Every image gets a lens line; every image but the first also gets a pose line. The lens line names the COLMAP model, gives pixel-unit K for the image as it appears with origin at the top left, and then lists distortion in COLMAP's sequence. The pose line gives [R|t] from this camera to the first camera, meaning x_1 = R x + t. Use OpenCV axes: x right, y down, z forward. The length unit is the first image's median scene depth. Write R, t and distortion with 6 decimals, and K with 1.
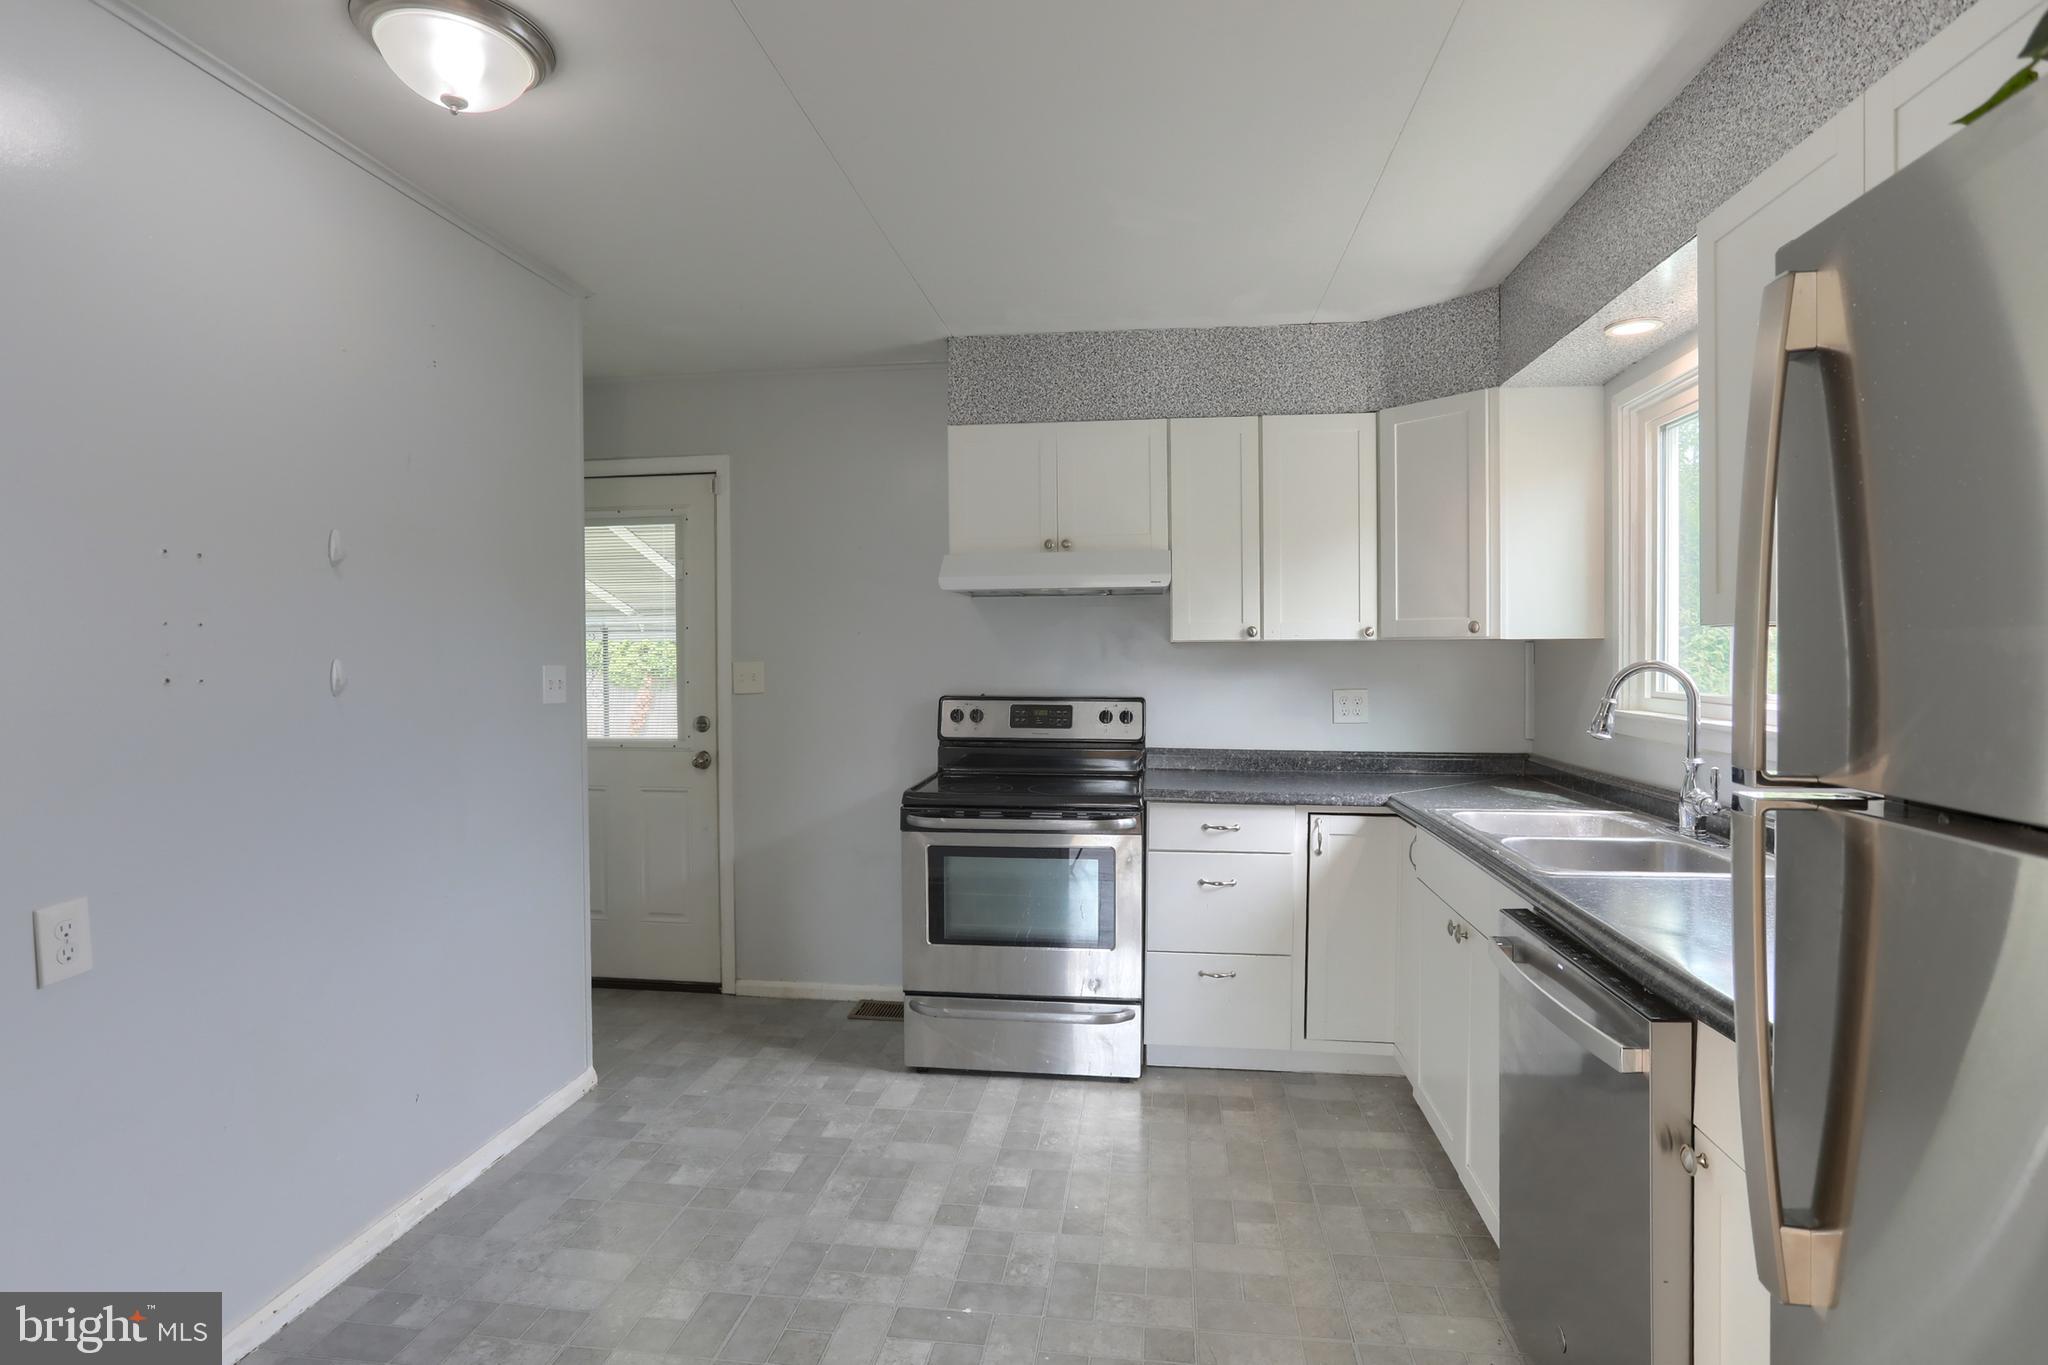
lens RADIAL K [[1026.7, 0, 1034.5], [0, 1026.7, 667.2], [0, 0, 1]] dist [-0.041332, 0.026946]
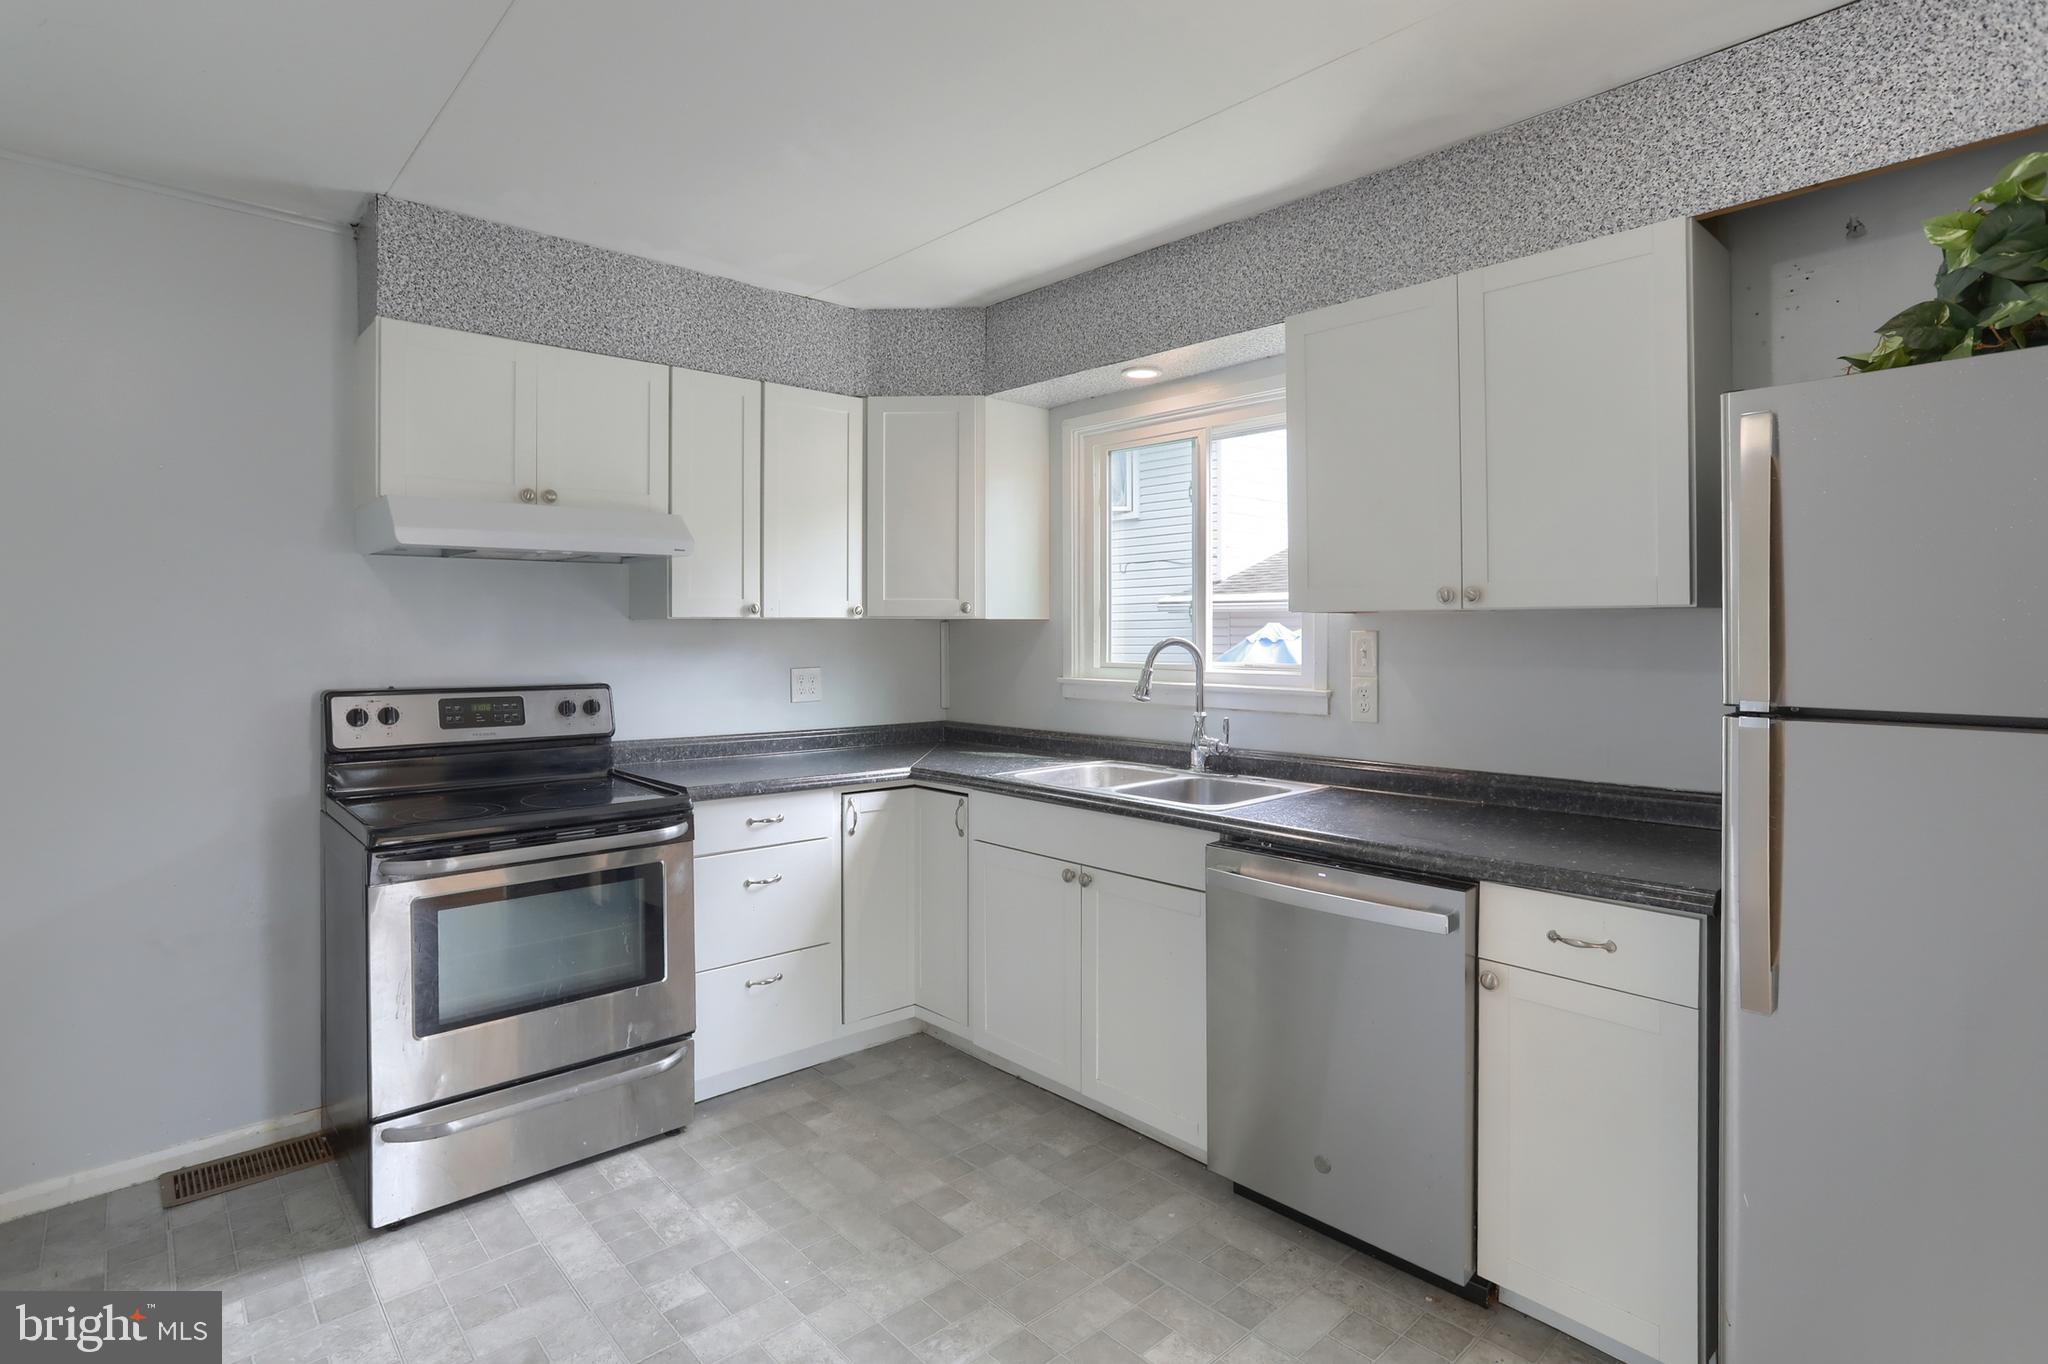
lens RADIAL K [[1026.7, 0, 1005.9], [0, 1026.7, 622.7], [0, 0, 1]] dist [-0.041332, 0.026946]
pose [[0.659837, 0.007034, 0.751376, -0.367359], [0.008872, 0.999814, -0.017151, -0.003839], [-0.751357, 0.017983, 0.659651, 0.224079]]
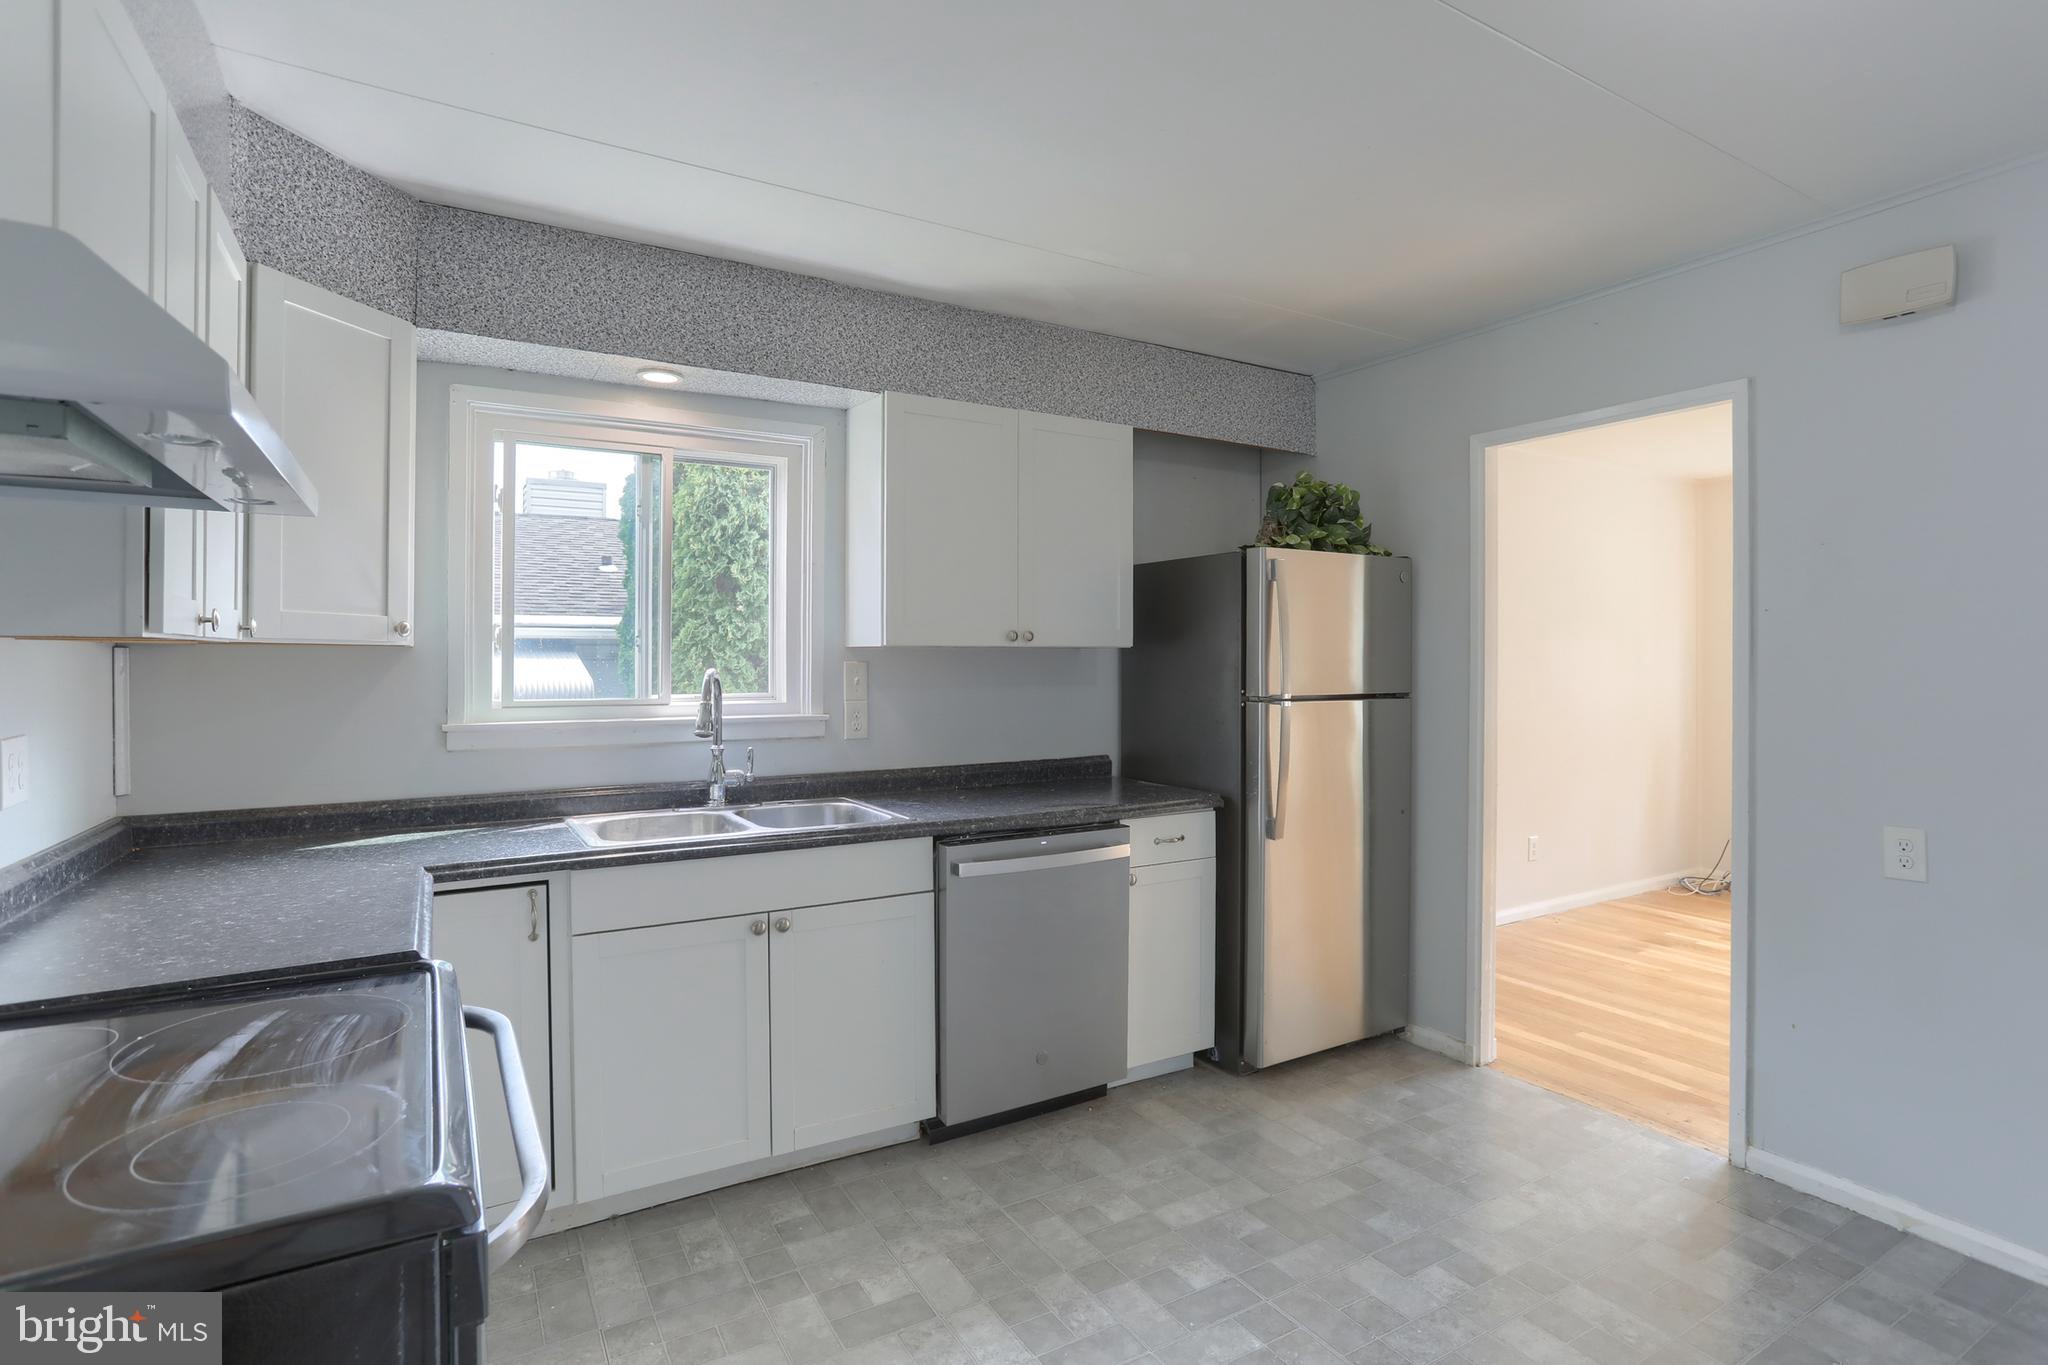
lens RADIAL K [[1026.7, 0, 1022.3], [0, 1026.7, 658.0], [0, 0, 1]] dist [-0.041332, 0.026946]
pose [[-0.606279, 0.004168, 0.795241, -0.435255], [0.012051, 0.999920, 0.003947, -0.014872], [-0.795161, 0.011976, -0.606280, 1.059623]]
